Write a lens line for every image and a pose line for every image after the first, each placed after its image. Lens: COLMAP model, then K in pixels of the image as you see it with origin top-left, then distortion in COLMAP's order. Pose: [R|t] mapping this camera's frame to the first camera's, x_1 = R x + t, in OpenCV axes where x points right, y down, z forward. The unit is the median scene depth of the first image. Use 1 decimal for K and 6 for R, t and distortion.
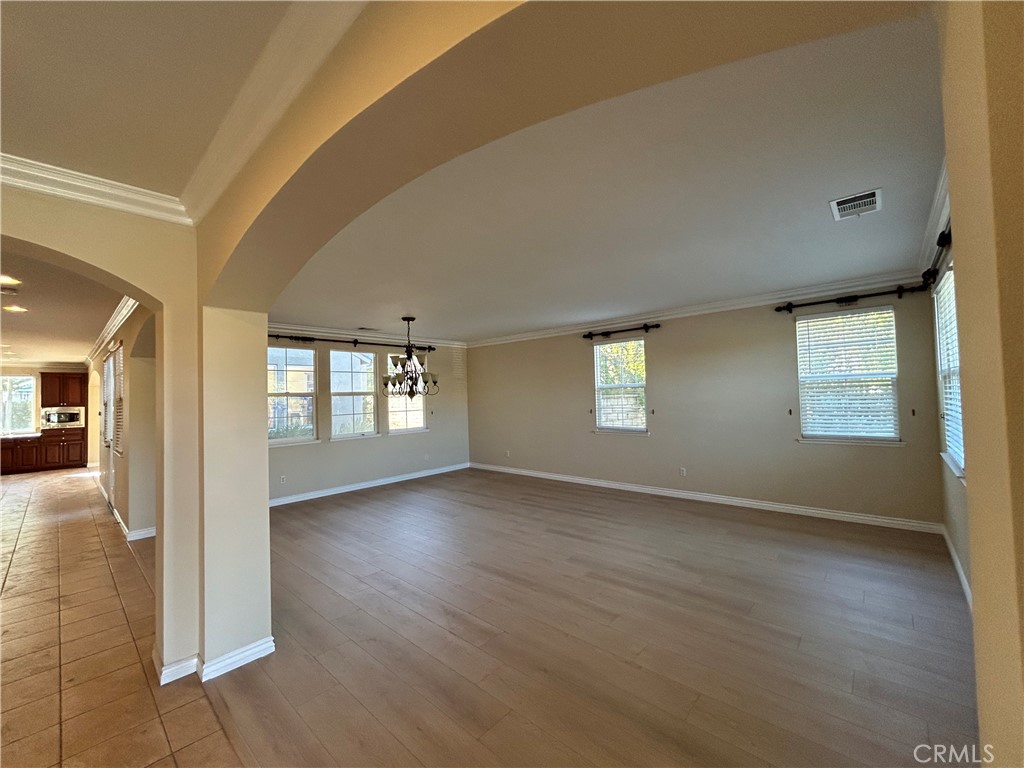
lens RADIAL K [[411.0, 0, 510.2], [0, 411.0, 384.3], [0, 0, 1]] dist [0.003306, -0.000444]
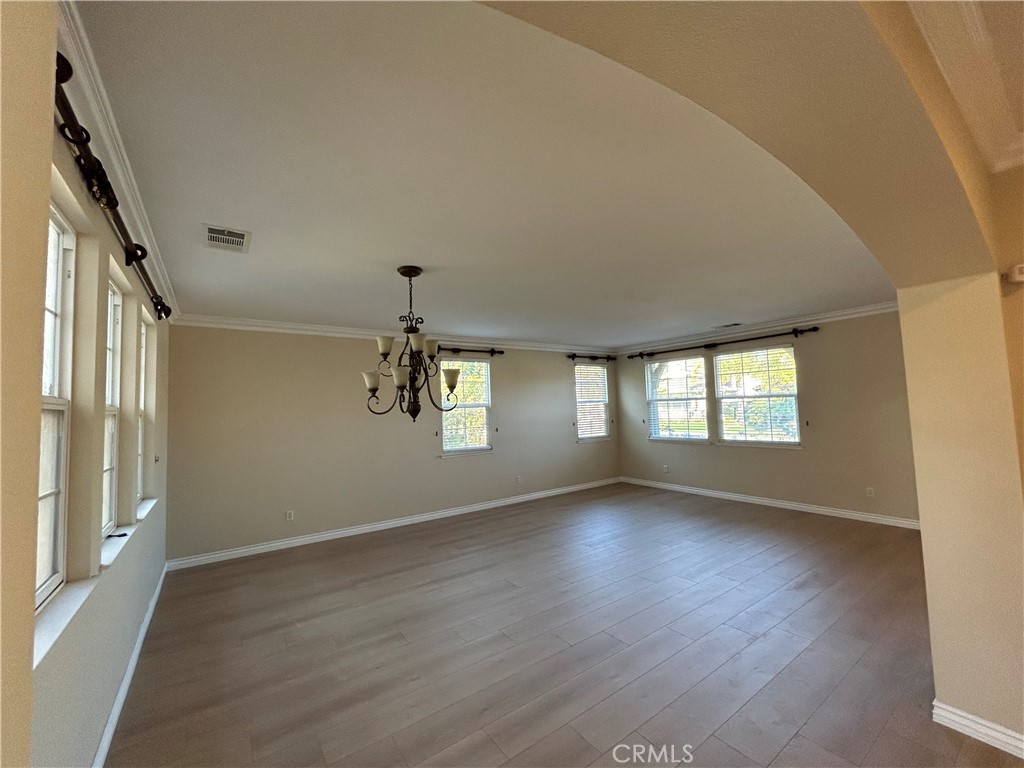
lens RADIAL K [[411.0, 0, 512.0], [0, 411.0, 384.7], [0, 0, 1]] dist [0.003306, -0.000444]
pose [[0.204699, 0.079526, 0.975589, -0.733664], [0.003764, 0.996623, -0.082030, 0.038601], [-0.978818, 0.020463, 0.203708, 0.755377]]
